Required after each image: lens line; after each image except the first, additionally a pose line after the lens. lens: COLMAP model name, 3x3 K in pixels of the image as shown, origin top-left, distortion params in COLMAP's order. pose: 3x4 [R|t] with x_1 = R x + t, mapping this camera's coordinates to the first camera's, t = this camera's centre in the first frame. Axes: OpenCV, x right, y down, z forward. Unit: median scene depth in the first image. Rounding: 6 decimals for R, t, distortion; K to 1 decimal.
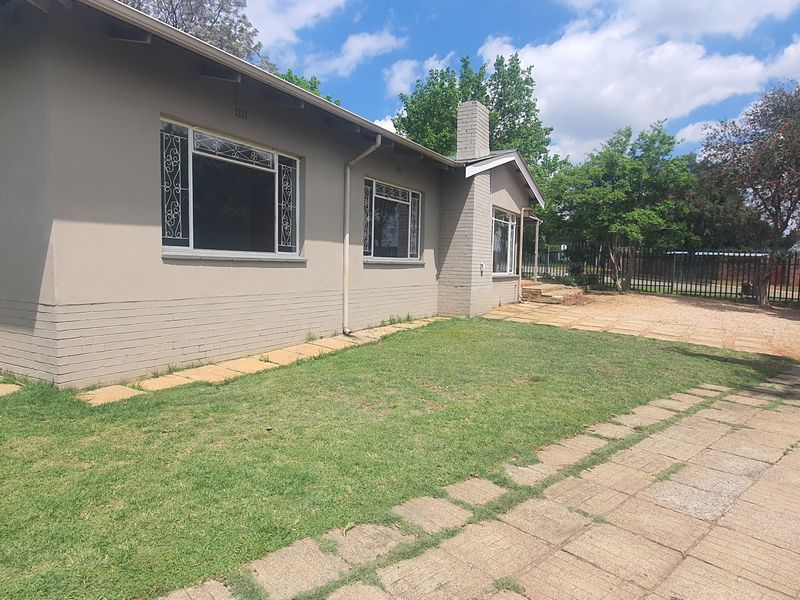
lens RADIAL K [[508.9, 0, 399.4], [0, 508.9, 303.0], [0, 0, 1]] dist [0.019204, -0.015398]
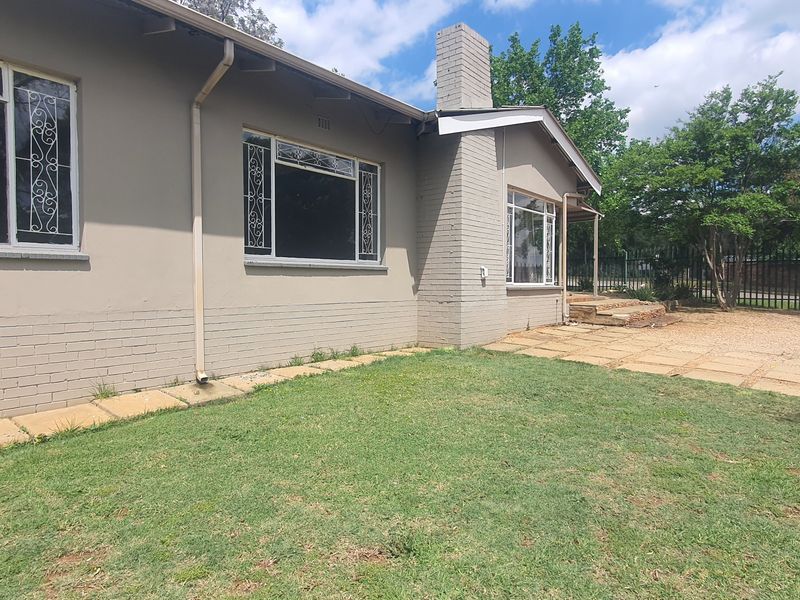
lens RADIAL K [[508.9, 0, 400.8], [0, 508.9, 296.6], [0, 0, 1]] dist [0.019204, -0.015398]
pose [[0.984546, -0.016358, -0.174361, 0.134899], [0.007075, 0.998531, -0.053728, -0.003244], [0.174983, 0.051664, 0.983215, 0.253559]]
